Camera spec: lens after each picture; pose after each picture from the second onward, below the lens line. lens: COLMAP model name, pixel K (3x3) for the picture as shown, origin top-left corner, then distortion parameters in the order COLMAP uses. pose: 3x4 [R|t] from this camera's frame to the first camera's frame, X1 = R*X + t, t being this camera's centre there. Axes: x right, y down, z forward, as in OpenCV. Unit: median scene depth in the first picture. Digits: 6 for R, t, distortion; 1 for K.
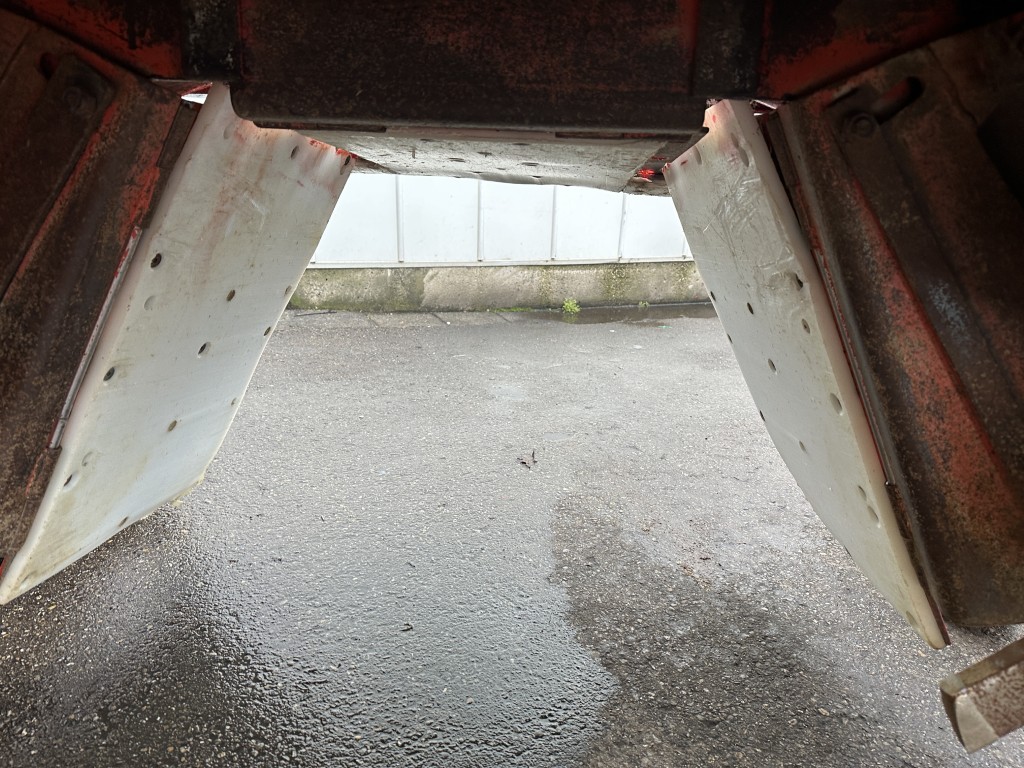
lens RADIAL K [[728.6, 0, 512.0], [0, 728.6, 384.0], [0, 0, 1]] dist [-0.017686, 0.006675]
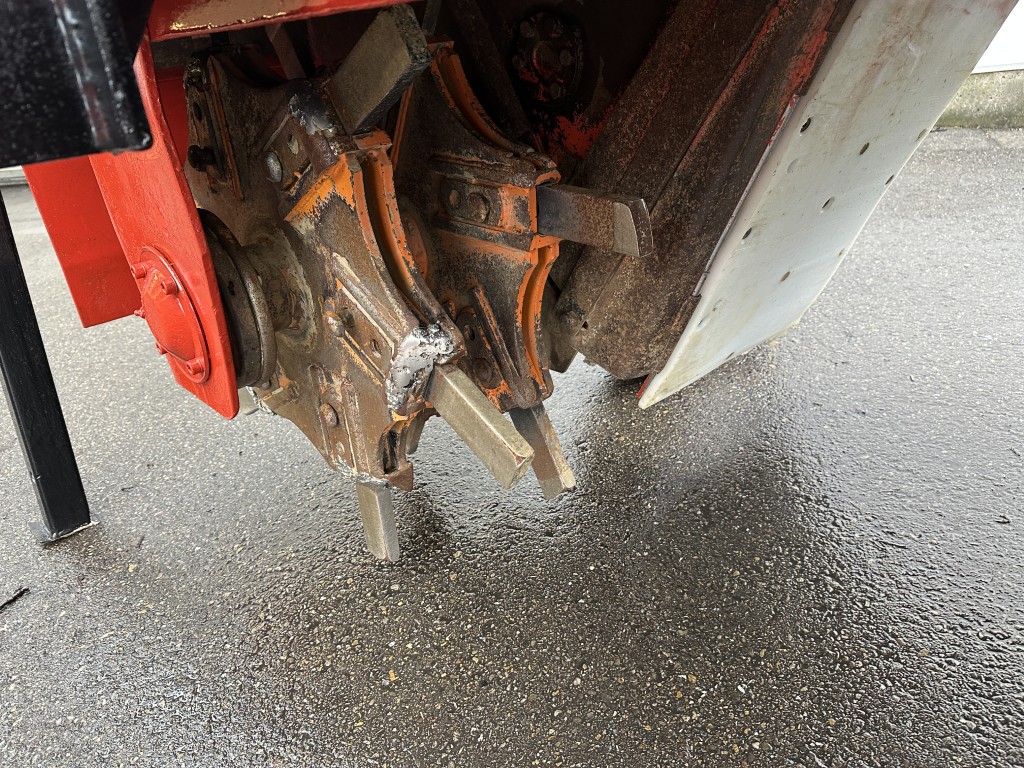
lens RADIAL K [[728.6, 0, 512.0], [0, 728.6, 384.0], [0, 0, 1]] dist [-0.017686, 0.006675]
pose [[0.748388, 0.203607, -0.631236, -0.077401], [-0.033222, 0.962029, 0.270918, -0.078666], [0.662428, -0.181781, 0.726735, -0.077953]]
